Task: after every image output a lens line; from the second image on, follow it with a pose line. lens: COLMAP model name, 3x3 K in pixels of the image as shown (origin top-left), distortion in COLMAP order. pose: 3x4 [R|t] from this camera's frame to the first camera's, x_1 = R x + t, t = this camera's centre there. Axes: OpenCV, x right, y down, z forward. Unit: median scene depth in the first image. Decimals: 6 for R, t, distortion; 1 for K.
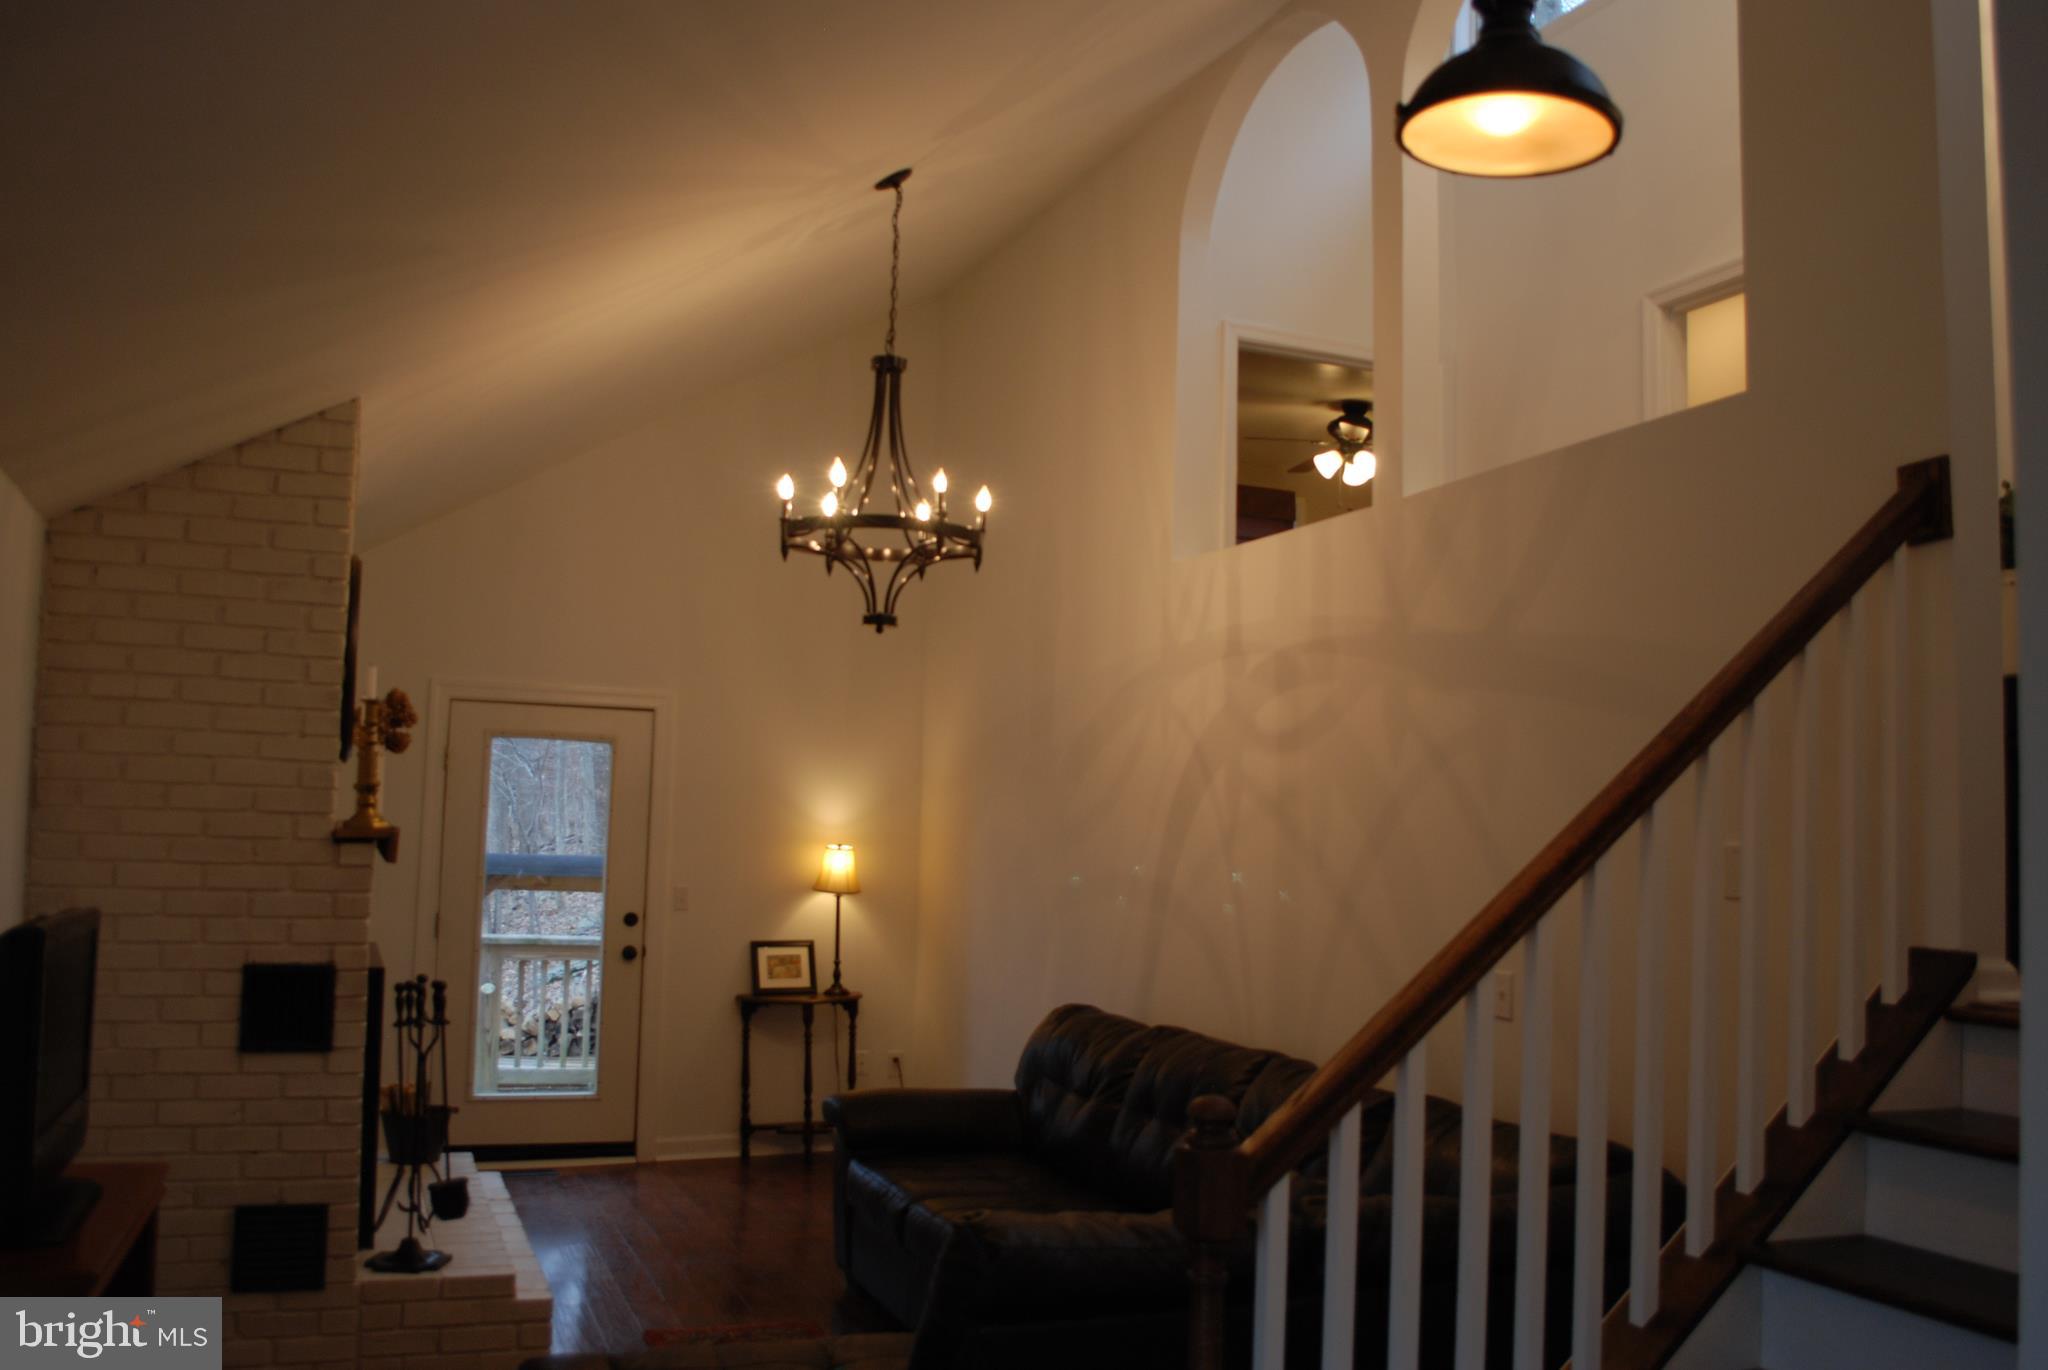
lens RADIAL K [[1698.3, 0, 1031.6], [0, 1698.3, 694.9], [0, 0, 1]] dist [-0.081901, 0.018051]
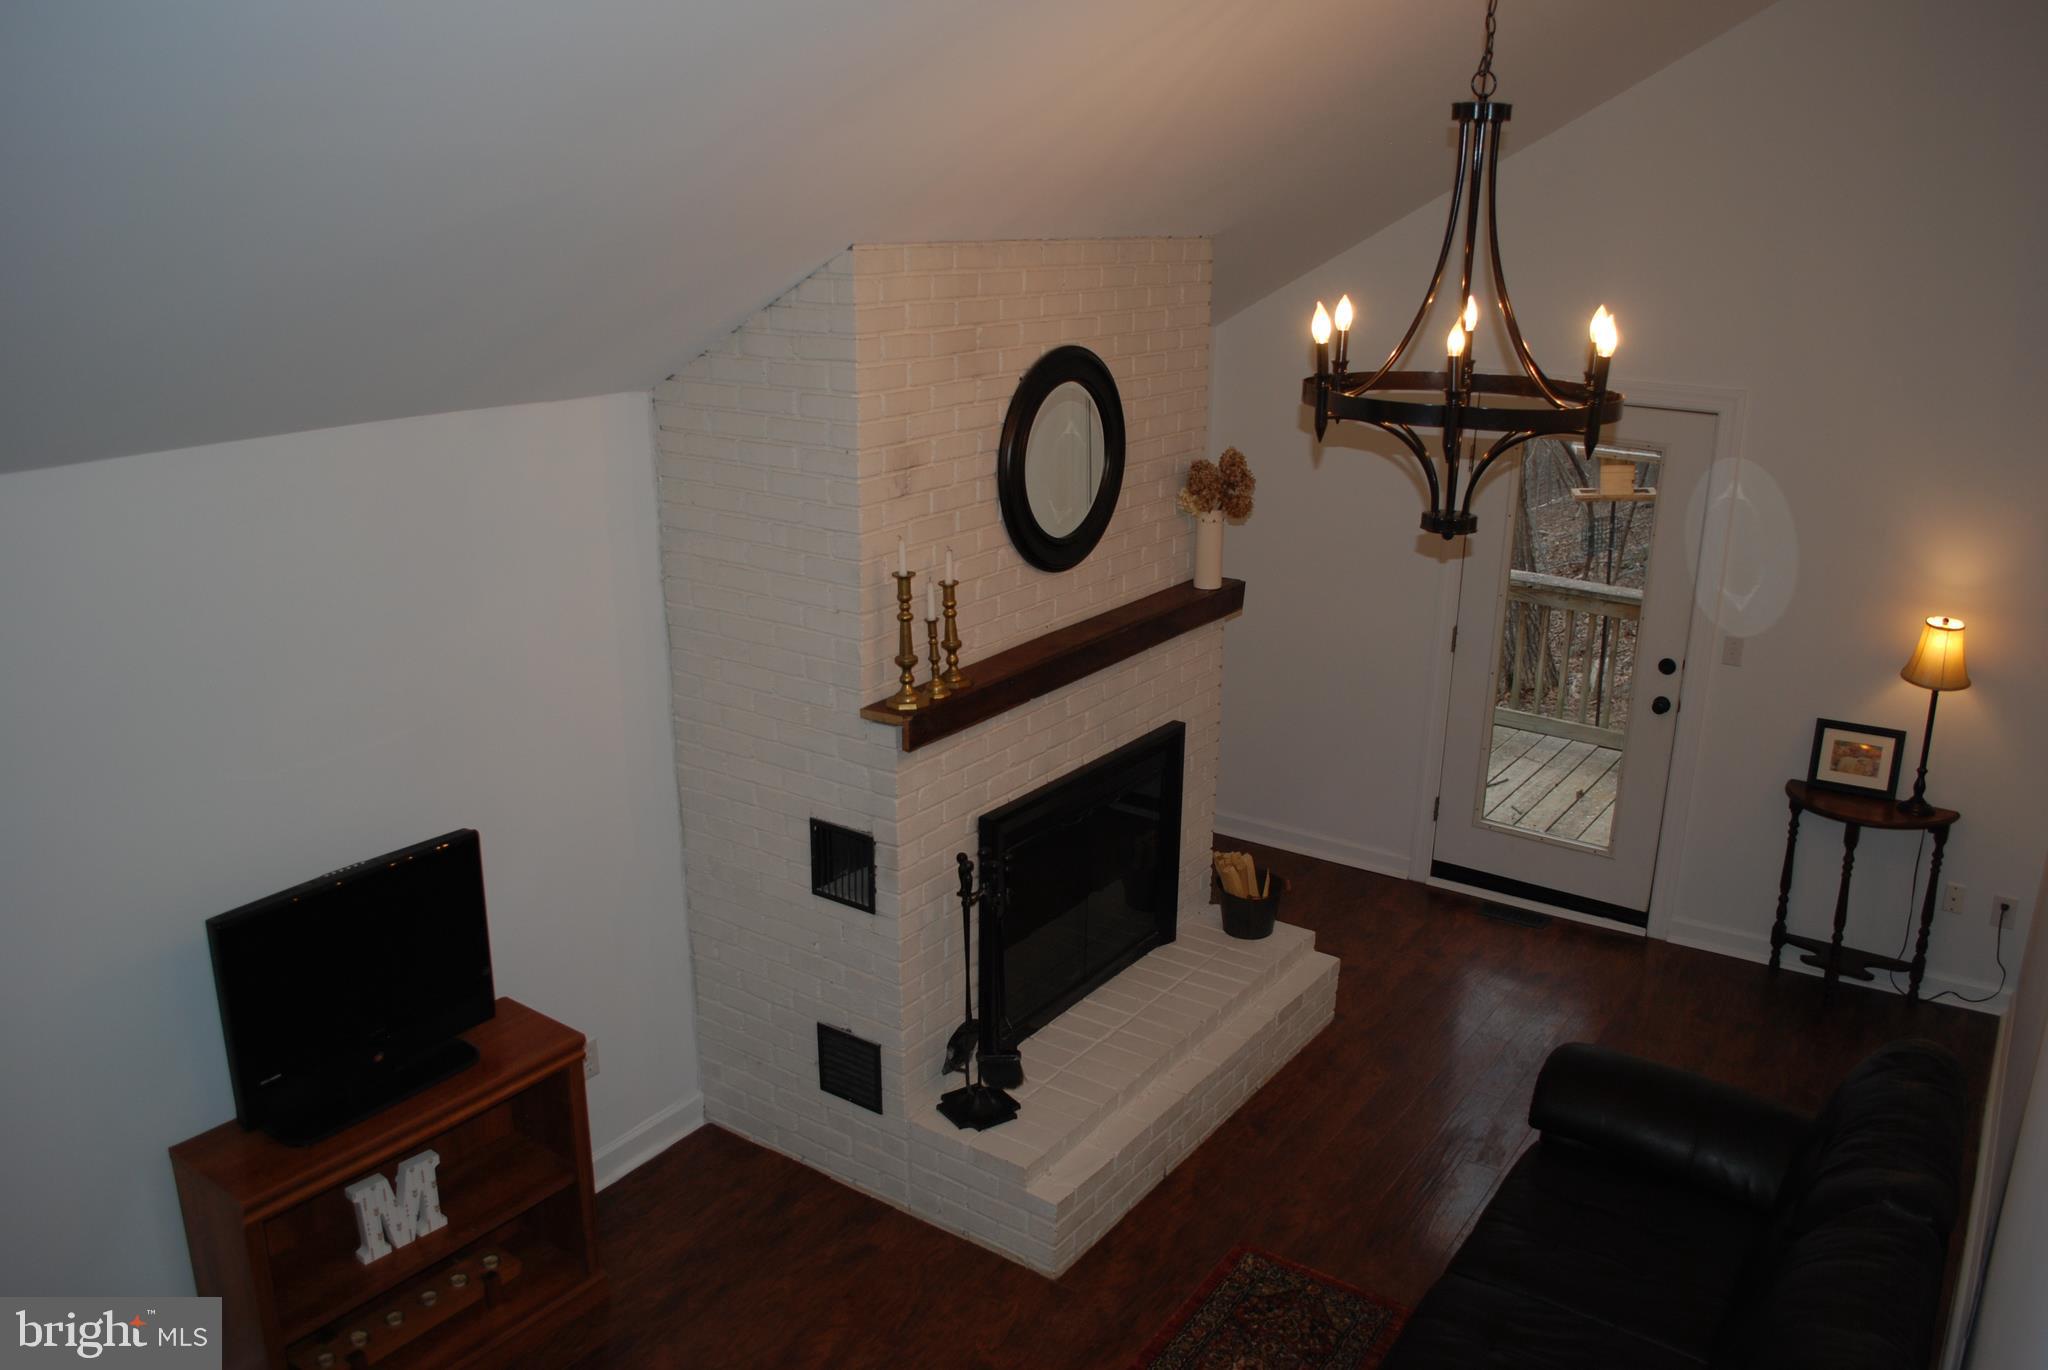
lens RADIAL K [[1617.5, 0, 1034.8], [0, 1617.5, 693.7], [0, 0, 1]] dist [-0.085338, 0.013114]
pose [[0.557519, 0.225075, -0.799071, 0.217703], [0.066785, 0.947266, 0.313413, -0.120060], [0.827474, -0.228099, 0.513087, 0.331698]]
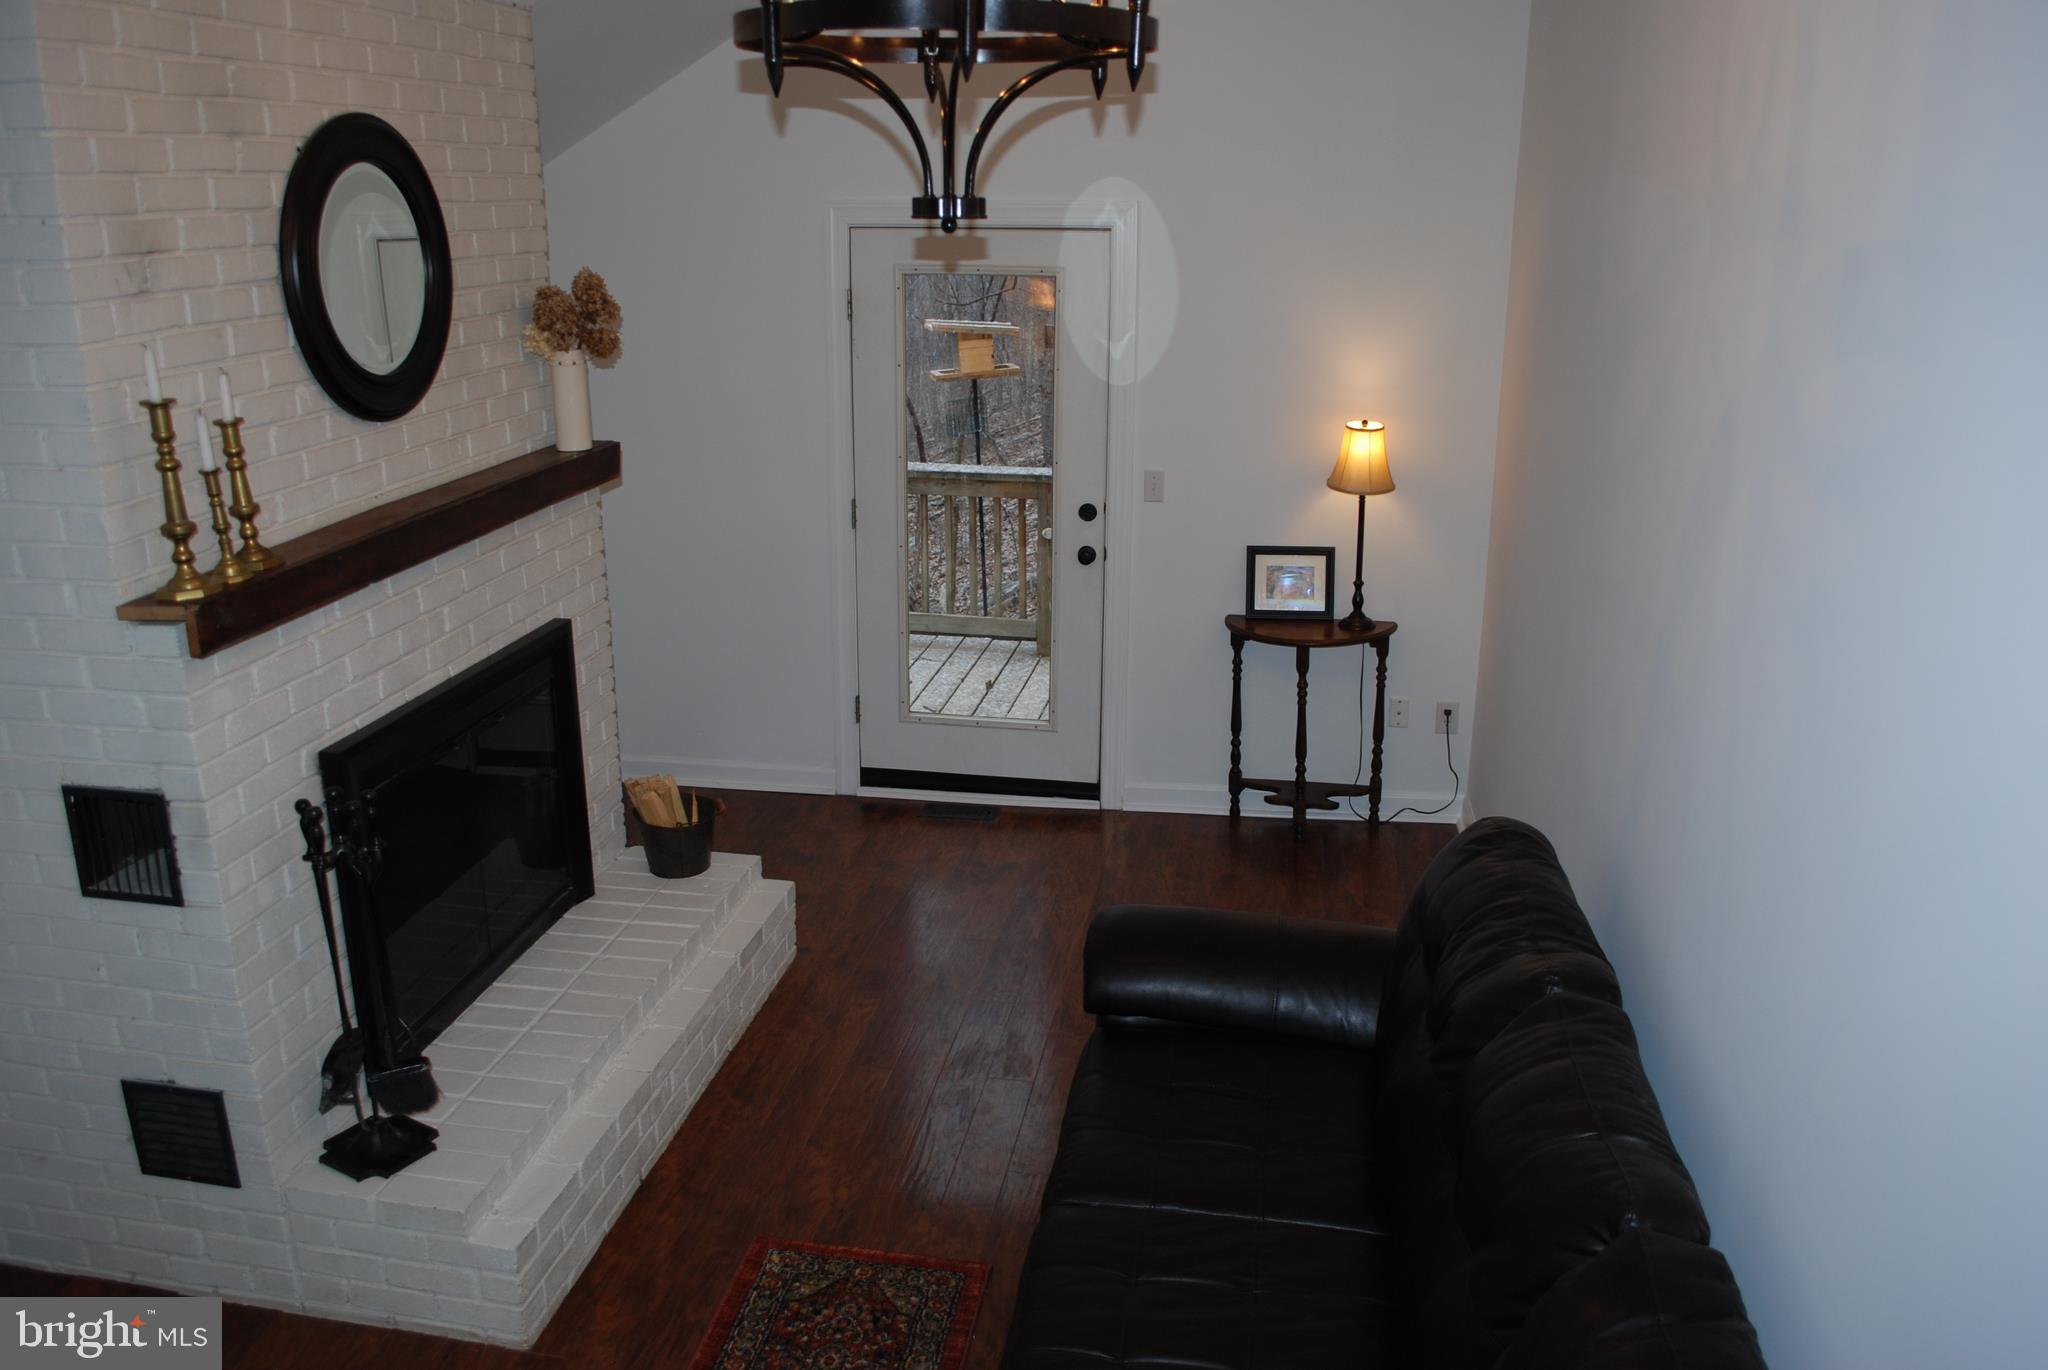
lens RADIAL K [[1617.5, 0, 1034.8], [0, 1617.5, 693.7], [0, 0, 1]] dist [-0.085338, 0.013114]
pose [[0.854807, 0.129971, -0.502406, 0.119797], [0.061773, 0.935761, 0.347182, -0.045499], [0.515256, -0.327809, 0.791867, 0.375536]]
